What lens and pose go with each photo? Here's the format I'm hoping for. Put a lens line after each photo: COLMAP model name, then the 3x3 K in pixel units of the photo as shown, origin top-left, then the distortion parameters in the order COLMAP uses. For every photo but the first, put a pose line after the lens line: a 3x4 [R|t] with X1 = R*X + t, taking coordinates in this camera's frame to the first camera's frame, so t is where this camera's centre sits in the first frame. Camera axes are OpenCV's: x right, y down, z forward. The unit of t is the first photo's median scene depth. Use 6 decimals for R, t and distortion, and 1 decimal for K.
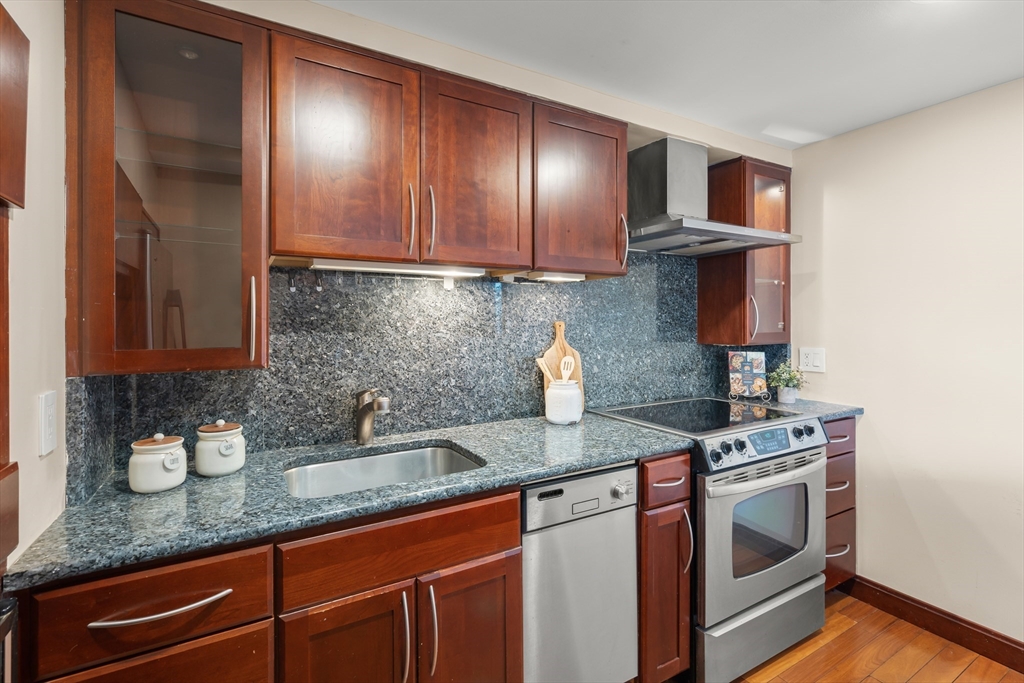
lens RADIAL K [[467.8, 0, 512.2], [0, 467.8, 324.3], [0, 0, 1]] dist [-0.004245, 0.001426]
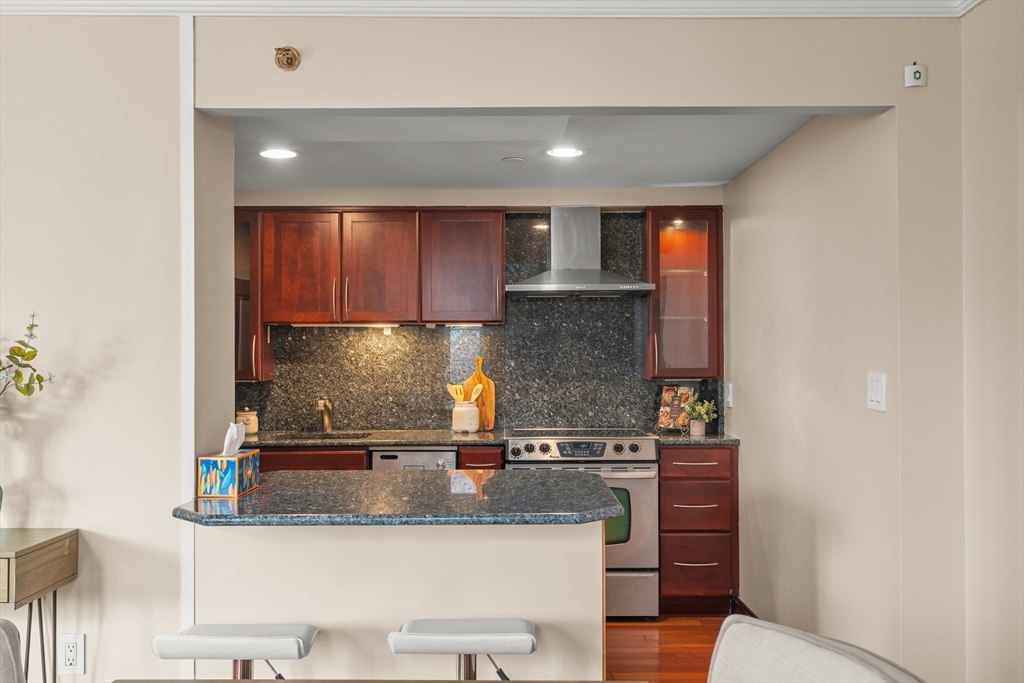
lens RADIAL K [[960.9, 0, 510.4], [0, 960.9, 349.1], [0, 0, 1]] dist [0.003684, 0.000000]
pose [[0.867426, -0.000923, -0.497565, 1.667522], [-0.003024, 0.999970, -0.007126, -0.011056], [0.497557, 0.007686, 0.867397, -1.389894]]
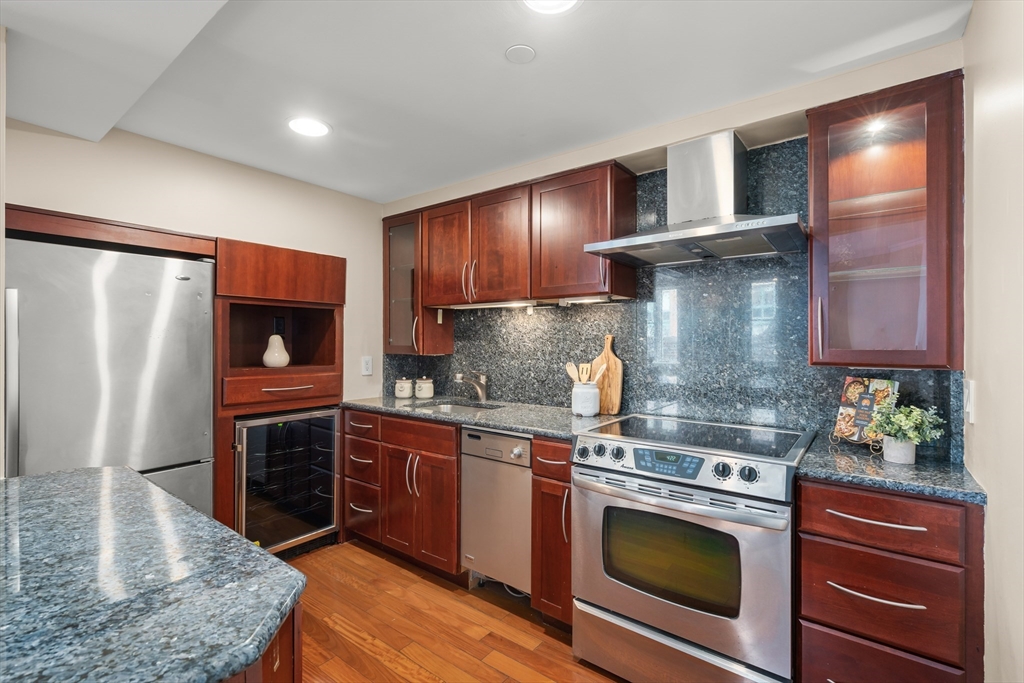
lens RADIAL K [[467.8, 0, 507.0], [0, 467.8, 338.0], [0, 0, 1]] dist [-0.004245, 0.001426]
pose [[0.369290, 0.000509, -0.929314, 1.255583], [-0.005996, 0.999980, -0.001835, 0.006582], [0.929295, 0.006249, 0.369286, 0.356984]]
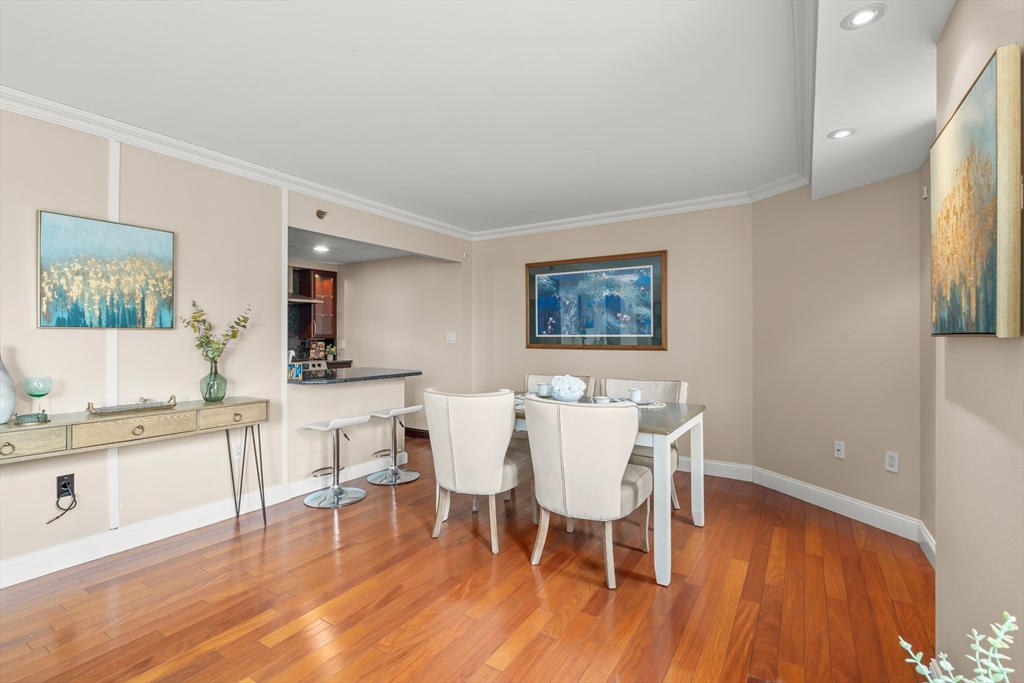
lens RADIAL K [[467.8, 0, 511.9], [0, 467.8, 335.8], [0, 0, 1]] dist [-0.004245, 0.001426]
pose [[0.886370, 0.003125, 0.462967, 0.341789], [-0.001041, 0.999988, -0.004758, 0.049191], [-0.462977, 0.003735, 0.886362, -2.446751]]
